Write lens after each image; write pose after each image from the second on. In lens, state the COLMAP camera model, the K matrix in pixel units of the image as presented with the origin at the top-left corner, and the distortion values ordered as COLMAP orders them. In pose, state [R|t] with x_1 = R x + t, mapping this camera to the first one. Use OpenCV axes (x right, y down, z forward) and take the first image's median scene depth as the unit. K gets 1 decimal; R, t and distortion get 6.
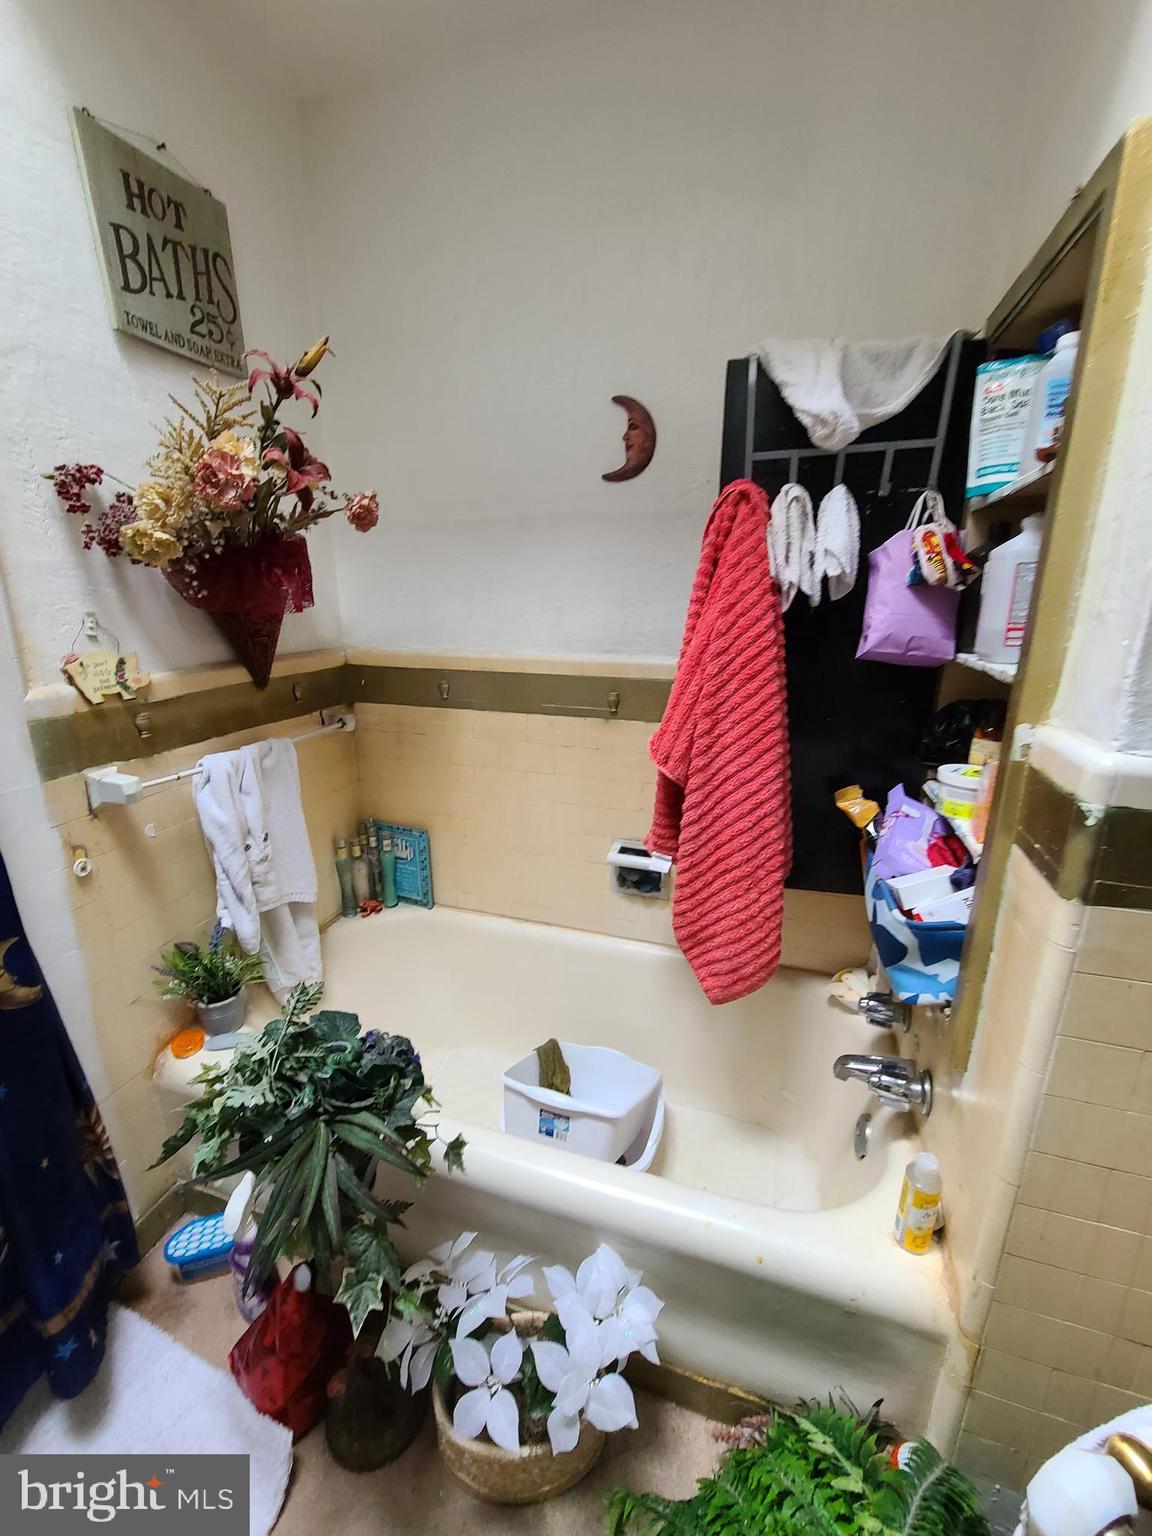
lens RADIAL K [[631.8, 0, 574.5], [0, 631.8, 763.8], [0, 0, 1]] dist [0.000843, 0.000101]
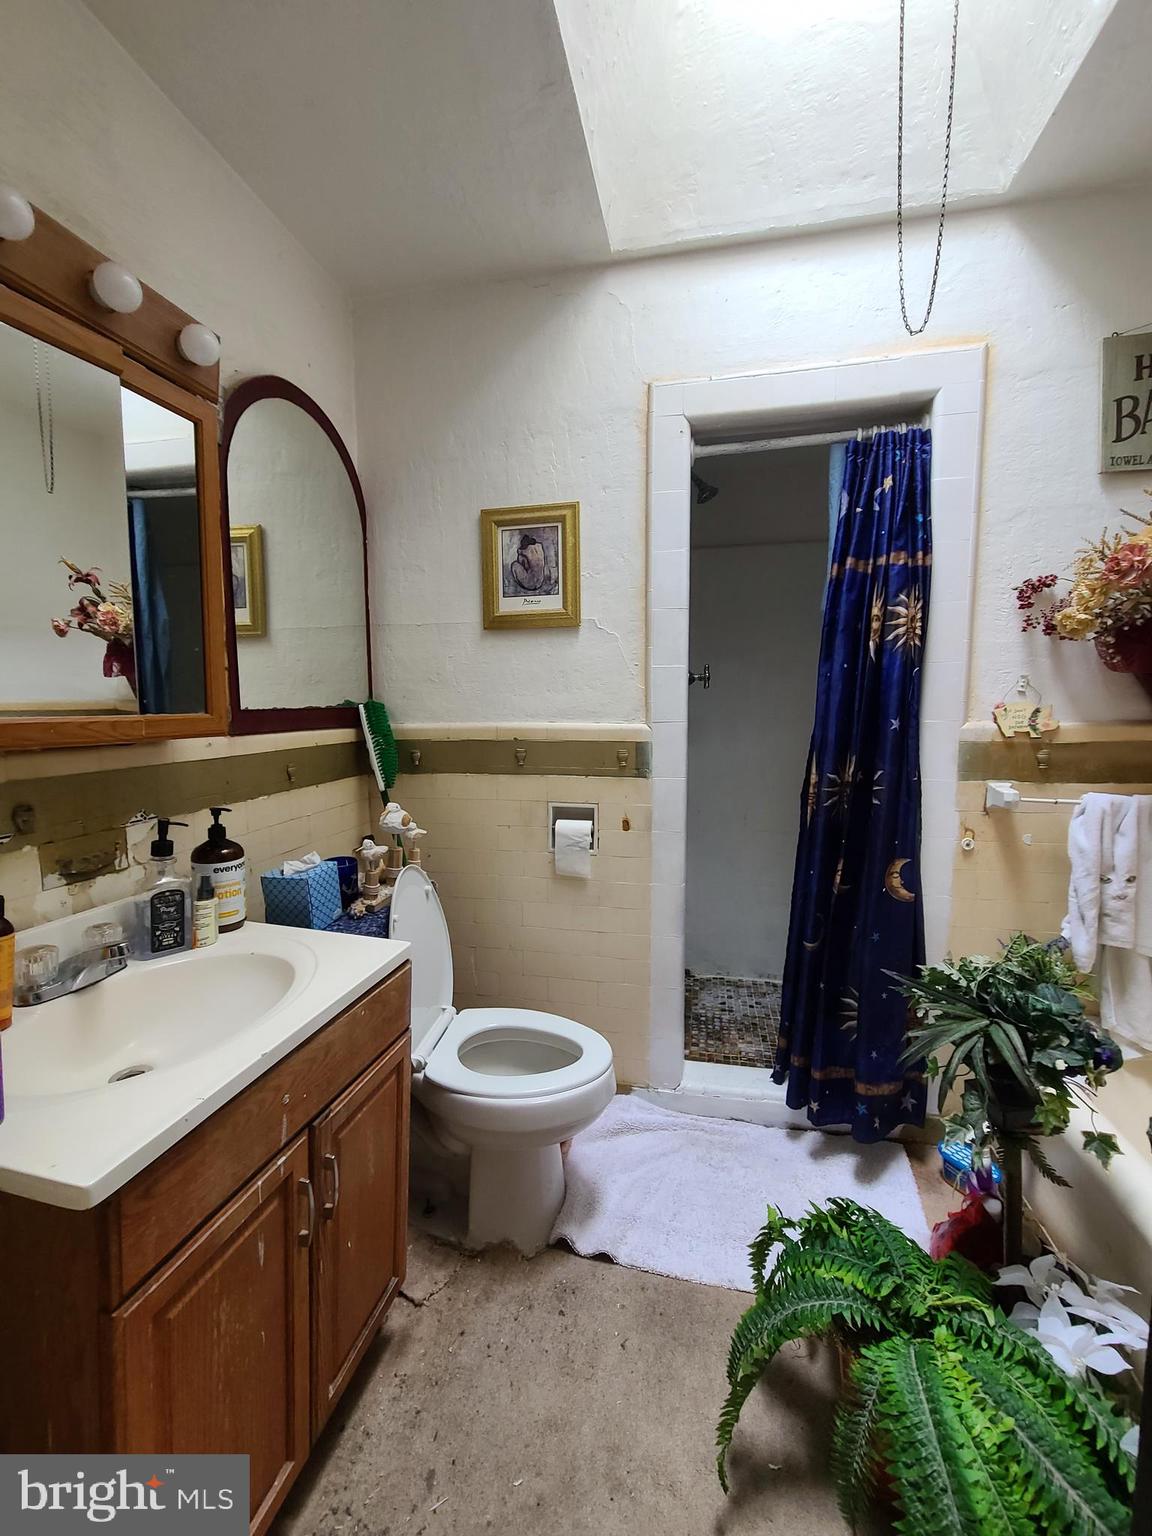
lens RADIAL K [[631.8, 0, 574.5], [0, 631.8, 763.8], [0, 0, 1]] dist [0.000843, 0.000101]
pose [[0.107794, 0.097362, -0.989394, 0.561870], [-0.251997, 0.965368, 0.067543, 0.114228], [0.961706, 0.242044, 0.128596, -0.118982]]
